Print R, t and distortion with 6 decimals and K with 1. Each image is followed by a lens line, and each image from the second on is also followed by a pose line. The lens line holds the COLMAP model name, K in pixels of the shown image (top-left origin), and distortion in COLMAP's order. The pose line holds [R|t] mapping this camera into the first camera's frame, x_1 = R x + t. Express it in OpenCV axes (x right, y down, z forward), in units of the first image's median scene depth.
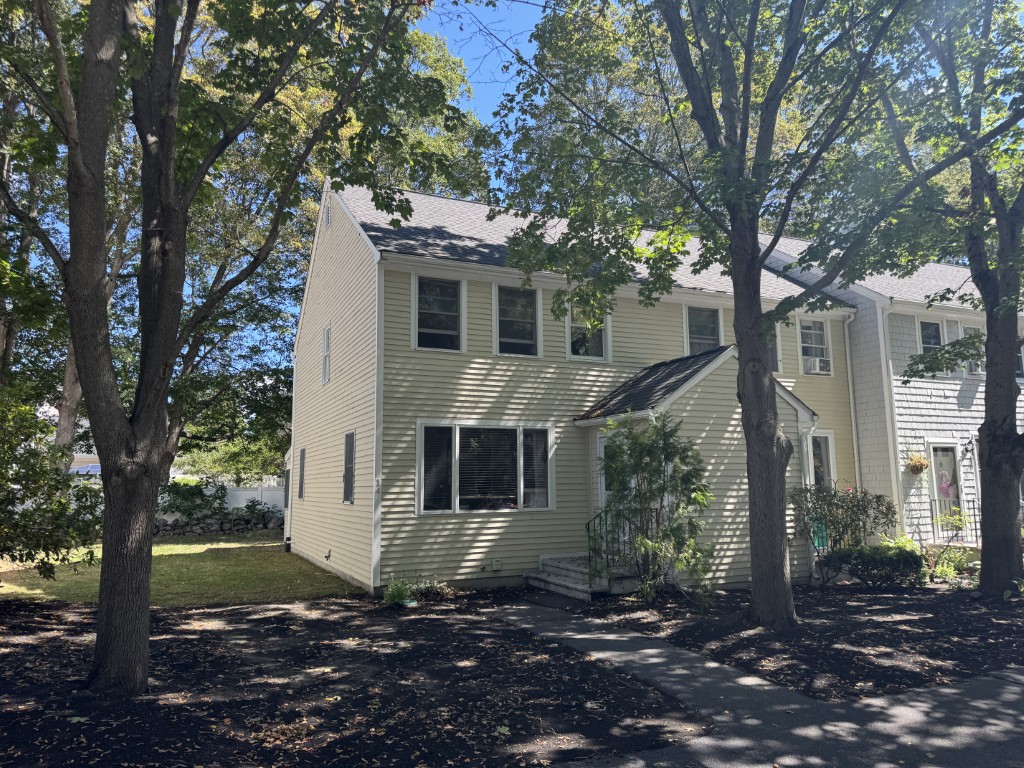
lens RADIAL K [[730.6, 0, 512.0], [0, 730.6, 384.0], [0, 0, 1]] dist [0.131320, -0.174070]
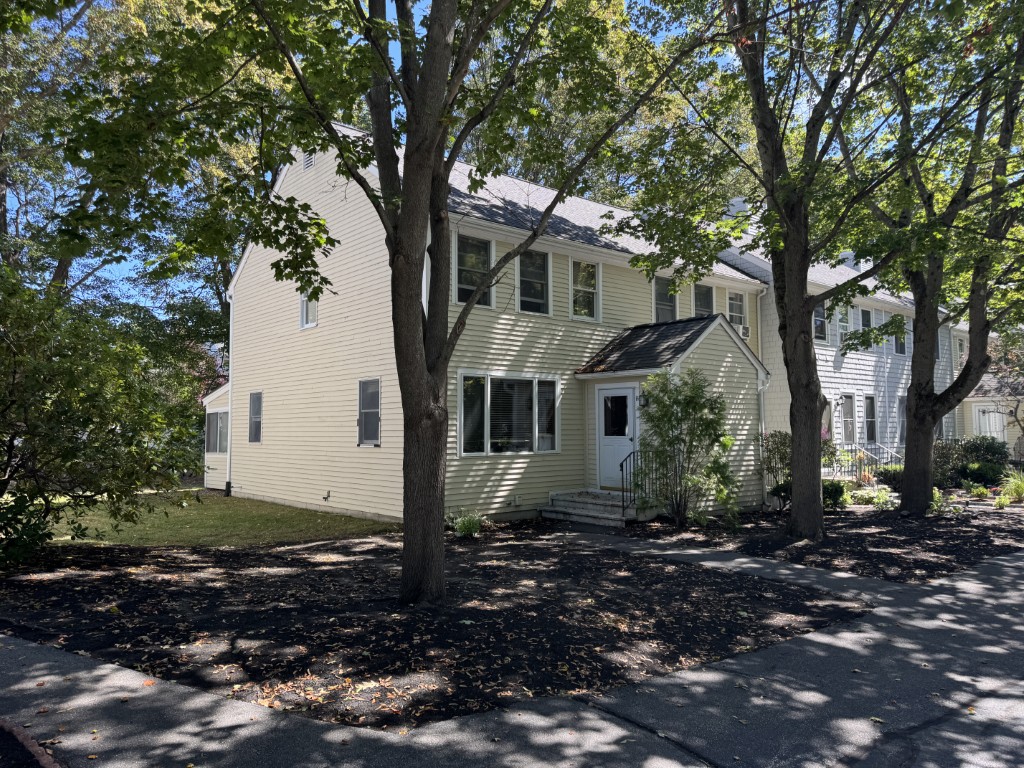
lens RADIAL K [[730.6, 0, 512.0], [0, 730.6, 384.0], [0, 0, 1]] dist [0.131320, -0.174070]
pose [[0.960822, 0.023016, 0.276208, -0.317460], [-0.042742, 0.996930, 0.065609, -0.003852], [-0.273850, -0.074844, 0.958856, -0.050630]]
